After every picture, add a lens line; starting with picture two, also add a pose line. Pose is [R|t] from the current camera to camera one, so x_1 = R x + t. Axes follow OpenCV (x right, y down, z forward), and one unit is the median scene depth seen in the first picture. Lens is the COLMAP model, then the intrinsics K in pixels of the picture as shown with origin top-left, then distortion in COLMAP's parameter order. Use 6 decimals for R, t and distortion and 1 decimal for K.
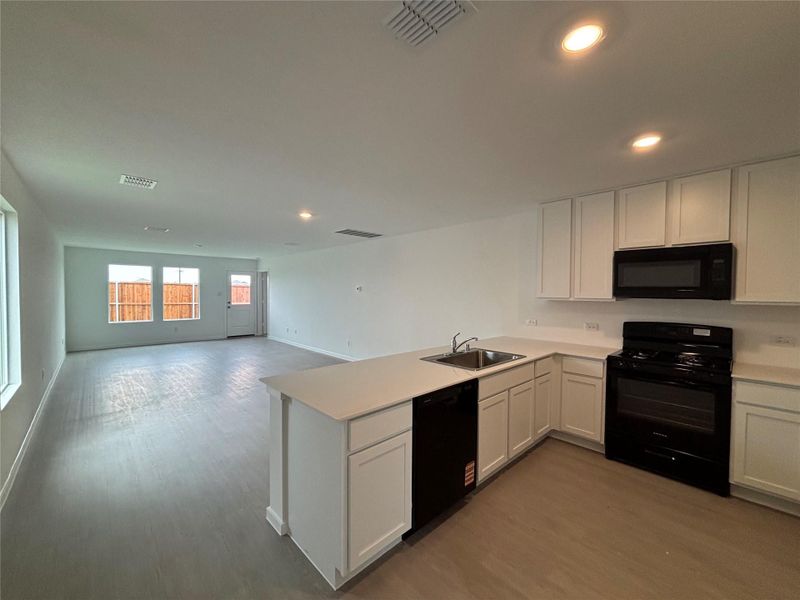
lens RADIAL K [[321.4, 0, 401.2], [0, 321.4, 299.8], [0, 0, 1]] dist [-0.002190, 0.002149]
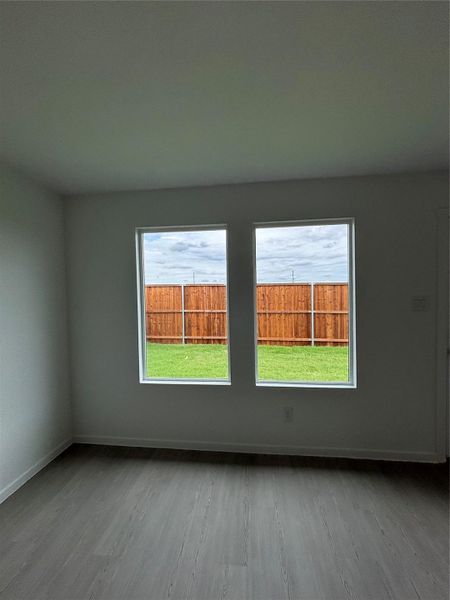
lens RADIAL K [[241.0, 0, 224.1], [0, 241.0, 299.9], [0, 0, 1]] dist [-0.002190, 0.002149]
pose [[0.633448, 0.002573, -0.773781, -1.638090], [0.008950, 0.999903, 0.010651, -0.091569], [0.773734, -0.013672, 0.633364, 2.366811]]
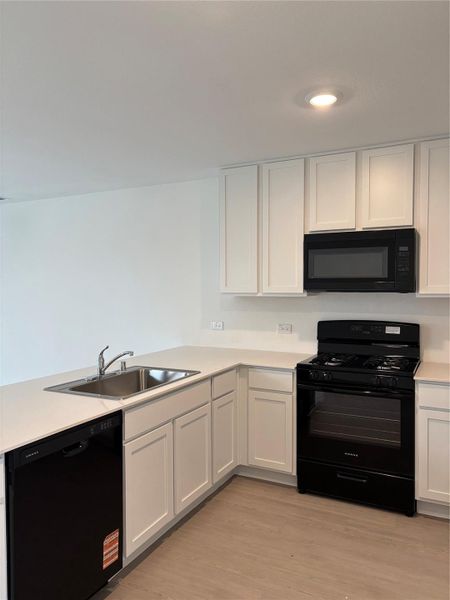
lens RADIAL K [[448.3, 0, 223.2], [0, 448.3, 299.8], [0, 0, 1]] dist [0.057489, -0.054197]
pose [[0.943946, -0.021608, 0.329391, 0.094862], [0.018968, 0.999757, 0.011227, -0.003025], [-0.329553, -0.004350, 0.944127, -0.002765]]
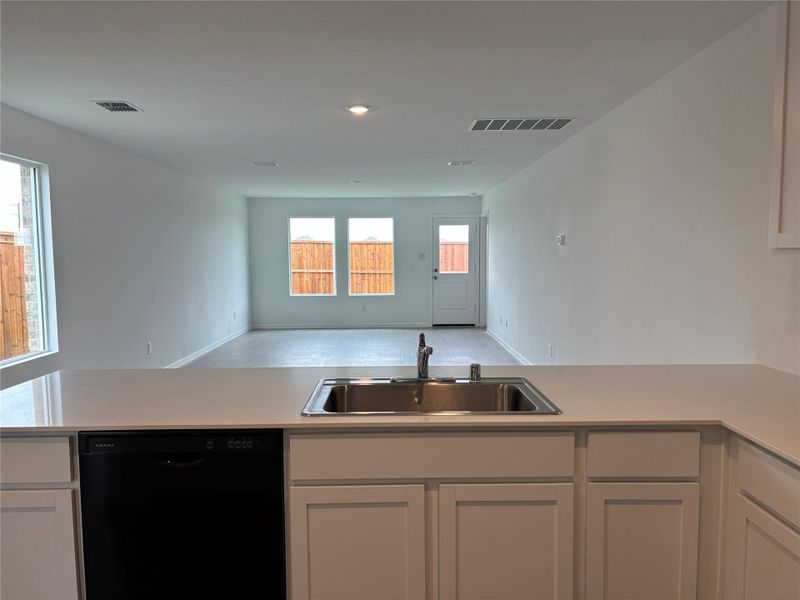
lens RADIAL K [[598.1, 0, 400.9], [0, 598.1, 310.9], [0, 0, 1]] dist [0.043814, -0.029445]
pose [[0.727185, 0.050781, -0.684561, 0.683525], [-0.001696, 0.997390, 0.072185, 0.013022], [0.686440, -0.051331, 0.725373, 0.384626]]
